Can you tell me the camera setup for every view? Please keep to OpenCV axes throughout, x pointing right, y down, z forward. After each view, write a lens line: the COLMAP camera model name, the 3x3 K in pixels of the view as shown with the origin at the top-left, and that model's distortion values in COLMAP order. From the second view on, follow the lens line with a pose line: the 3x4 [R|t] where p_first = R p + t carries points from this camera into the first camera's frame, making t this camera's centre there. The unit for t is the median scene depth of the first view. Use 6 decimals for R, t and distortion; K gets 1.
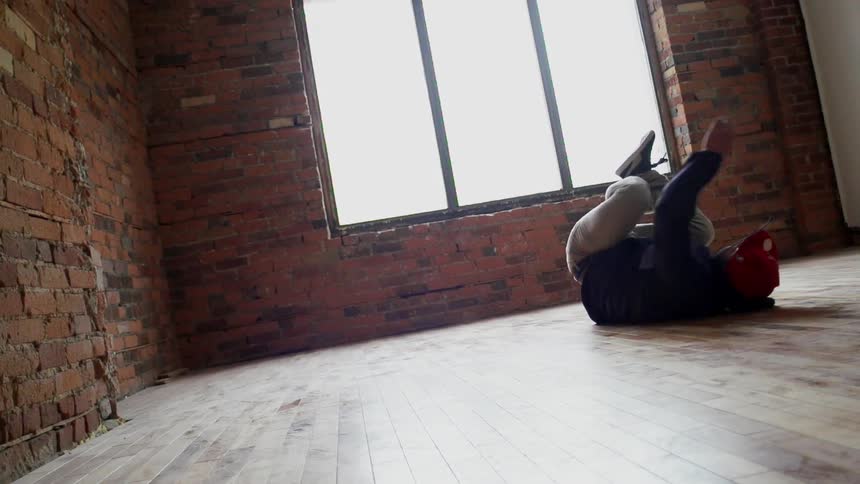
lens RADIAL K [[748.0, 0, 429.3], [0, 748.0, 243.6], [0, 0, 1]] dist [-0.080514, 0.062897]
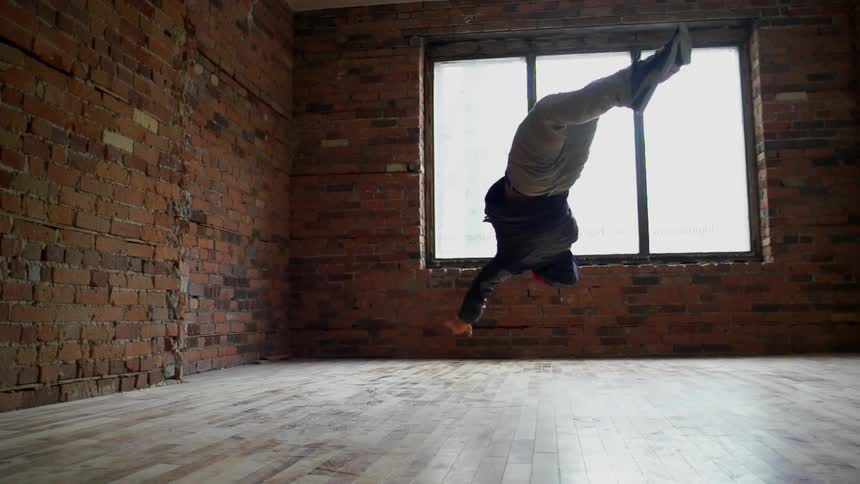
lens RADIAL K [[748.0, 0, 428.0], [0, 748.0, 241.9], [0, 0, 1]] dist [-0.080514, 0.062897]
pose [[0.949207, 0.134800, -0.284316, 0.209896], [-0.140170, 0.990126, 0.001472, -0.052321], [0.281707, 0.038455, 0.958730, -0.140891]]
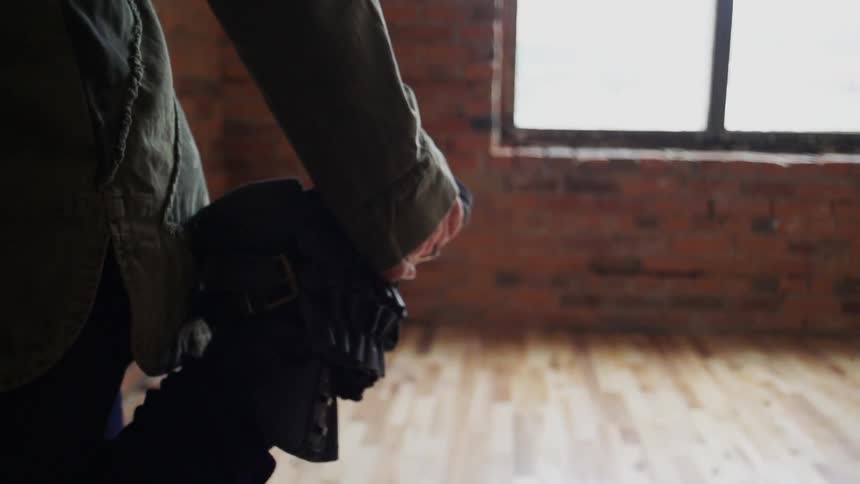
lens RADIAL K [[748.0, 0, 424.8], [0, 748.0, 244.2], [0, 0, 1]] dist [-0.080514, 0.062897]
pose [[0.961072, 0.215431, -0.173005, -0.069614], [-0.168198, 0.952932, 0.252250, -0.075739], [0.219204, -0.213332, 0.952071, 0.415626]]
